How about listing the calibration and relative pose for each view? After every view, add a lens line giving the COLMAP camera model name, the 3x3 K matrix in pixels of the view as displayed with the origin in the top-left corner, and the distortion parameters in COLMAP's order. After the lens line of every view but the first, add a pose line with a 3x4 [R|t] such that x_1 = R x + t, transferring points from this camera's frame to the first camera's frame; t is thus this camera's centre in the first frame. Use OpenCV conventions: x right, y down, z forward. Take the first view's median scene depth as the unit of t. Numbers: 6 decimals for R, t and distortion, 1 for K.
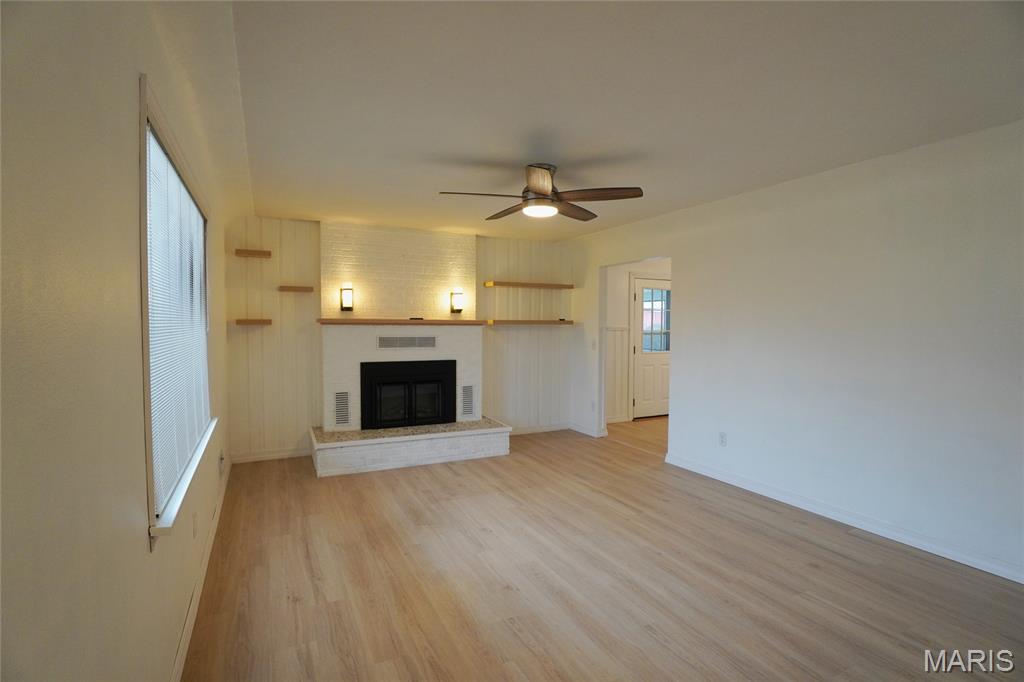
lens RADIAL K [[494.7, 0, 512.6], [0, 494.7, 337.4], [0, 0, 1]] dist [-0.040921, 0.007505]
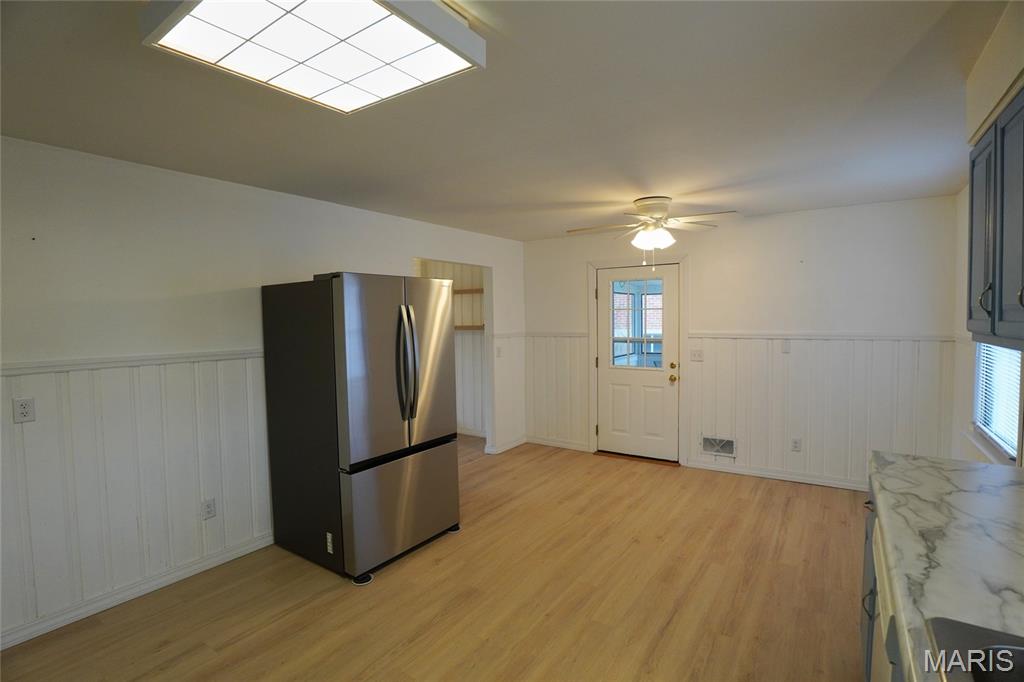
lens RADIAL K [[494.7, 0, 516.7], [0, 494.7, 341.4], [0, 0, 1]] dist [-0.040921, 0.007505]
pose [[0.496241, 0.030993, -0.867632, 1.189330], [-0.008734, 0.999490, 0.030708, -0.041597], [0.868141, -0.007661, 0.496258, 0.710436]]
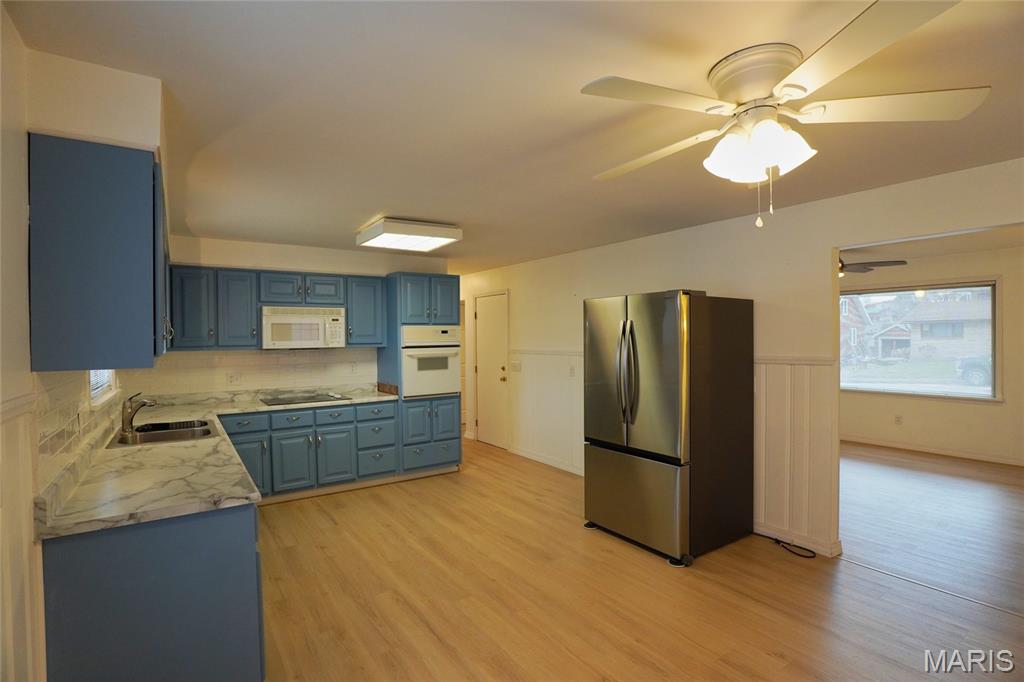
lens RADIAL K [[494.7, 0, 513.1], [0, 494.7, 339.2], [0, 0, 1]] dist [-0.040921, 0.007505]
pose [[-0.990332, 0.005693, -0.138599, 0.841821], [0.000988, 0.999422, 0.033988, -0.064549], [0.138712, 0.033522, -0.989765, 1.567935]]
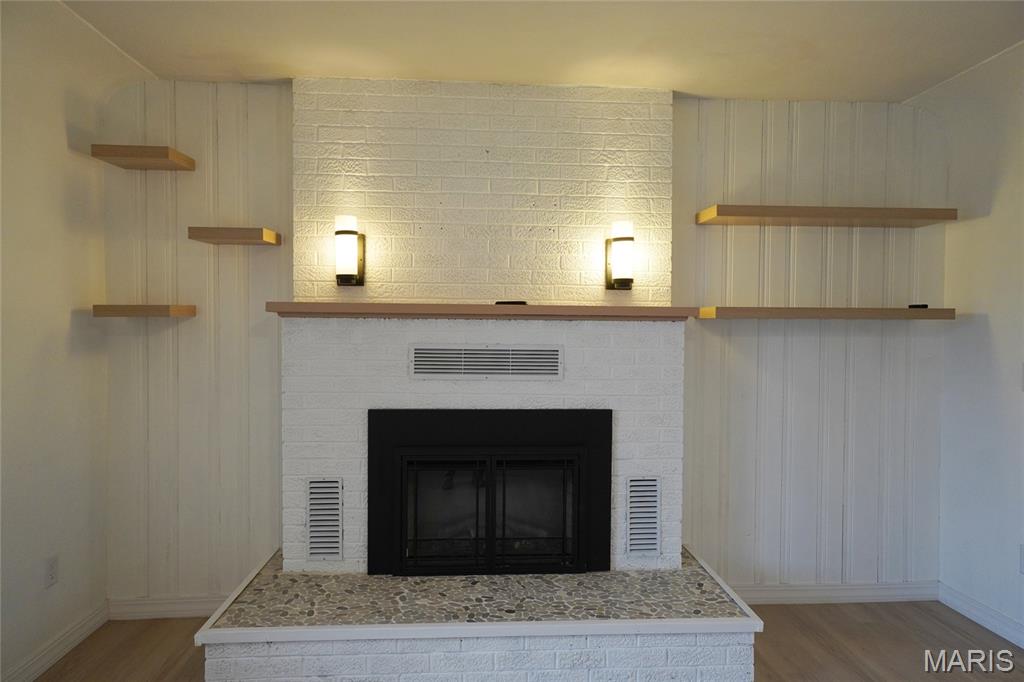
lens RADIAL K [[663.1, 0, 514.3], [0, 663.1, 333.6], [0, 0, 1]] dist [0.002750, 0.003583]
pose [[0.923562, 0.008447, -0.383356, 0.014744], [-0.013535, 0.999852, -0.010579, -0.008038], [0.383210, 0.014959, 0.923540, 0.530311]]
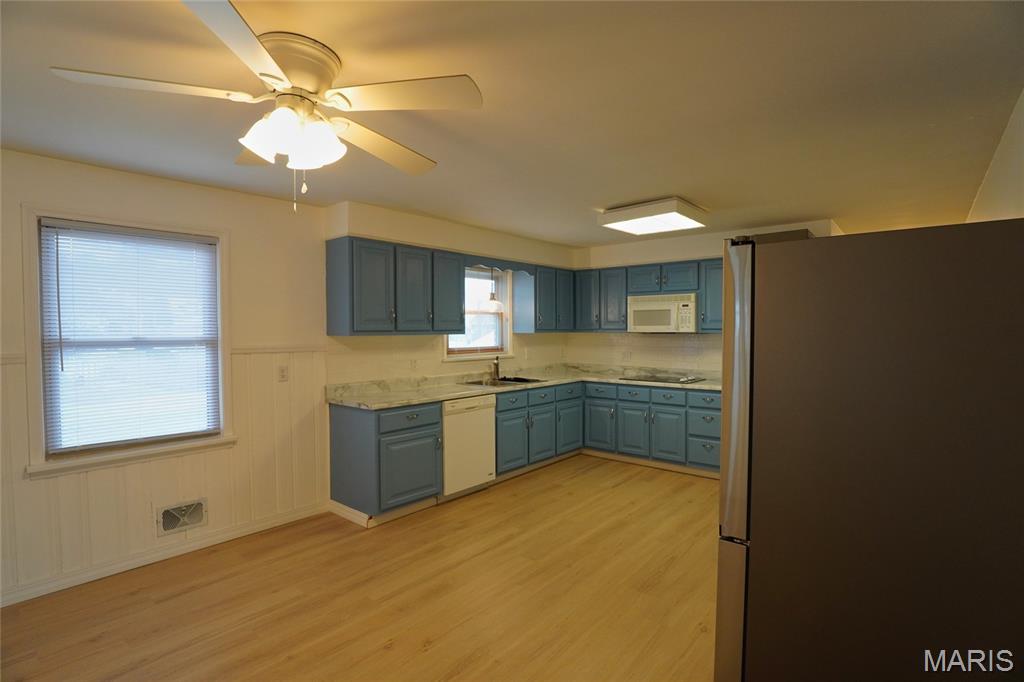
lens RADIAL K [[494.7, 0, 515.9], [0, 494.7, 342.0], [0, 0, 1]] dist [-0.040921, 0.007505]
pose [[-0.395951, -0.028398, 0.917833, 0.269378], [0.029195, 0.998627, 0.043492, -0.049432], [-0.917808, 0.044017, -0.394578, 1.264304]]
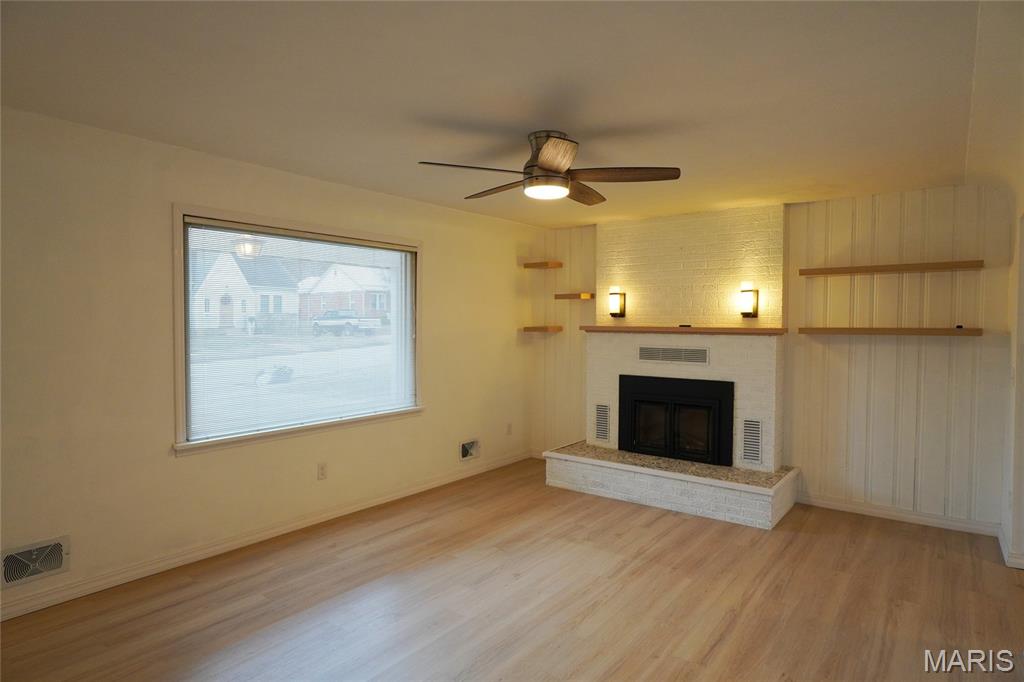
lens RADIAL K [[584.2, 0, 517.4], [0, 584.2, 338.6], [0, 0, 1]] dist [-0.015897, 0.002902]
pose [[0.444482, 0.022833, -0.895497, 0.557231], [-0.025209, 0.999598, 0.012975, -0.023817], [0.895433, 0.016808, 0.444879, 0.354720]]
